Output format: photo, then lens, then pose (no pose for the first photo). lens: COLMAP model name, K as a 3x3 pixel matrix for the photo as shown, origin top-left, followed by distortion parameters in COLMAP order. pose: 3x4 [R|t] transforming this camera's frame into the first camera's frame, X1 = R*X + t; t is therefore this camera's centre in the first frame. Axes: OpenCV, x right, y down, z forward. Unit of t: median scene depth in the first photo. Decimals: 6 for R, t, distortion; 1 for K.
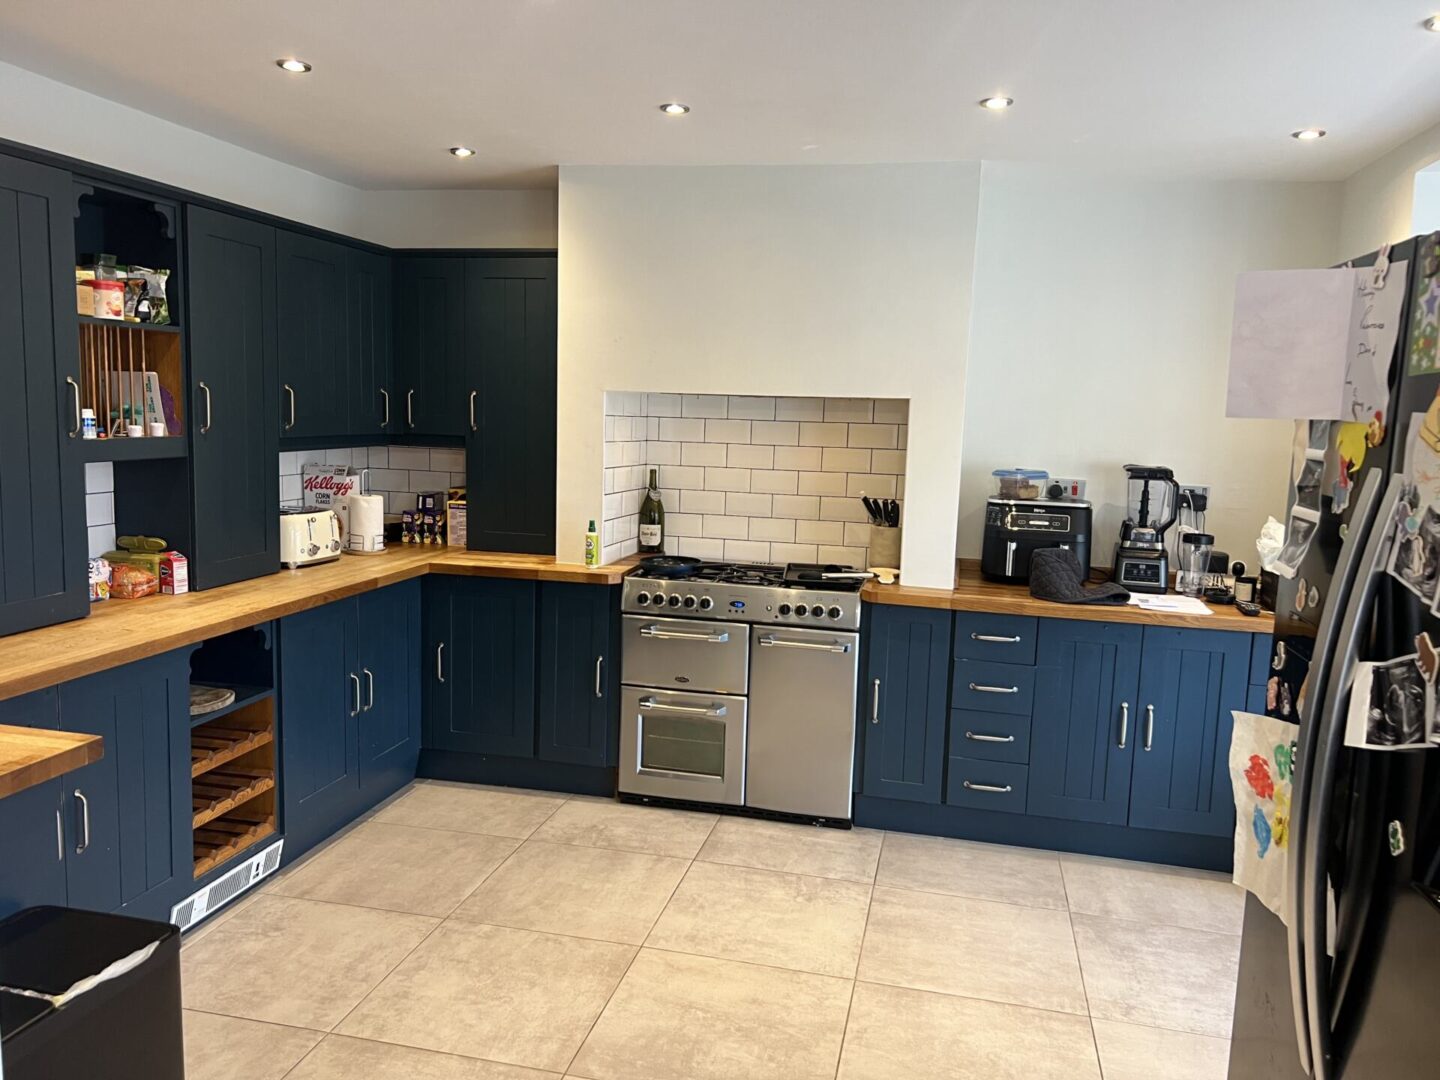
lens RADIAL K [[1104.4, 0, 718.3], [0, 1104.4, 543.0], [0, 0, 1]] dist [0.040959, -0.024826]
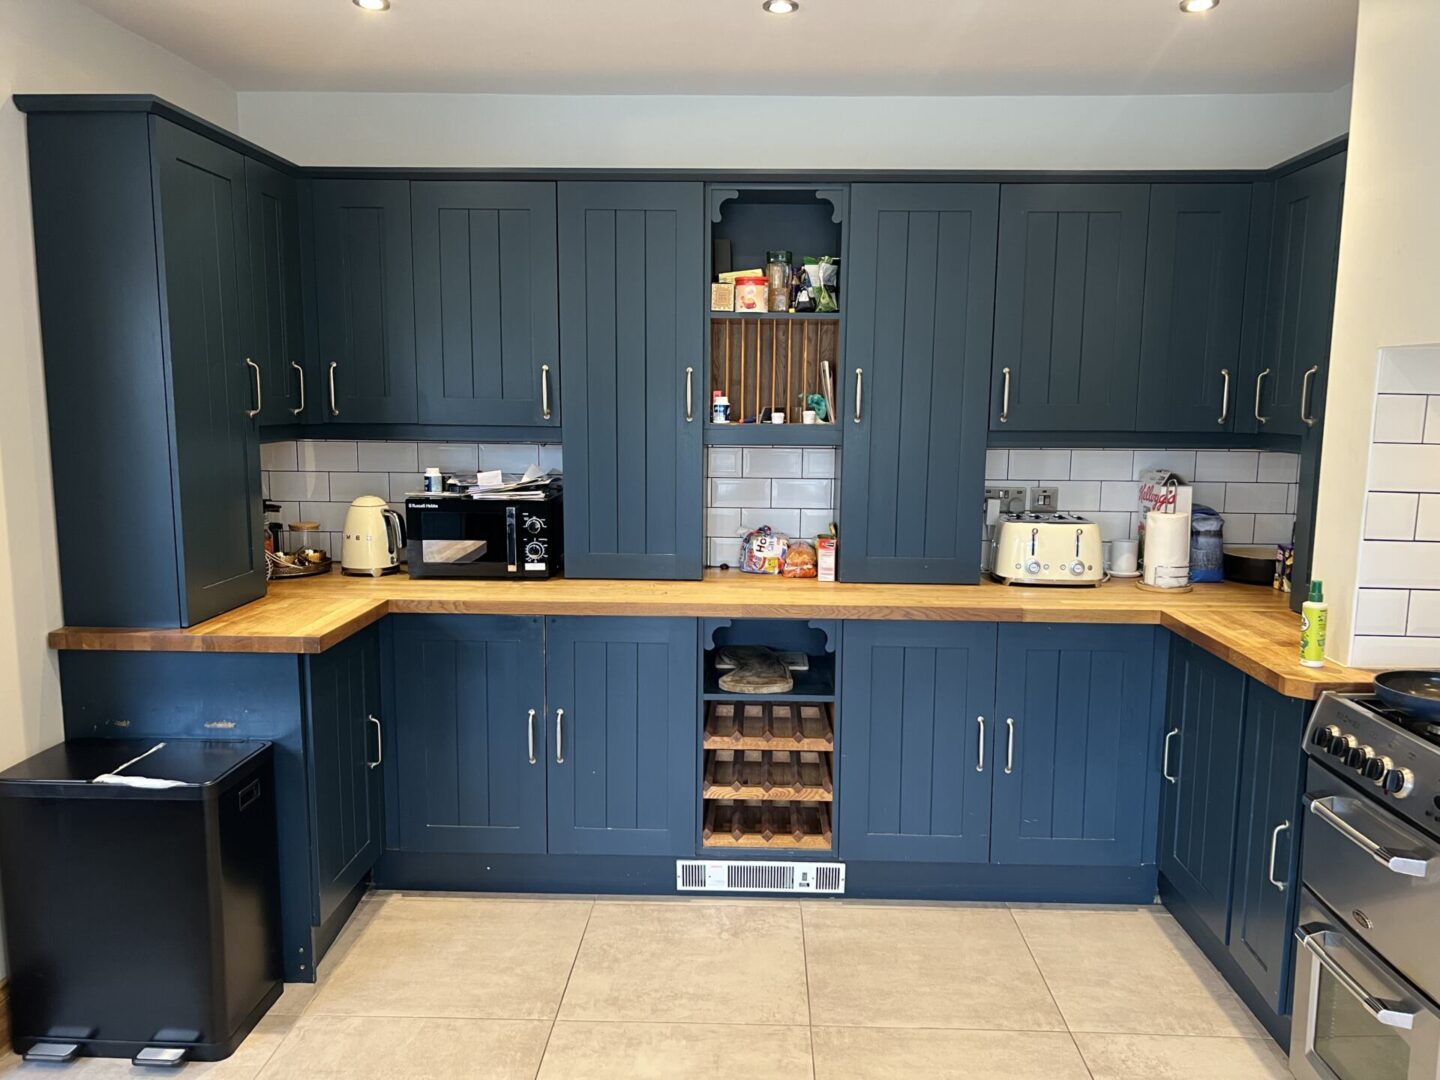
lens RADIAL K [[1104.4, 0, 720.9], [0, 1104.4, 539.5], [0, 0, 1]] dist [0.040959, -0.024826]
pose [[0.189365, 0.103284, -0.976459, 0.465877], [-0.126716, 0.988707, 0.080006, -0.059542], [0.973696, 0.108583, 0.200315, 0.711428]]
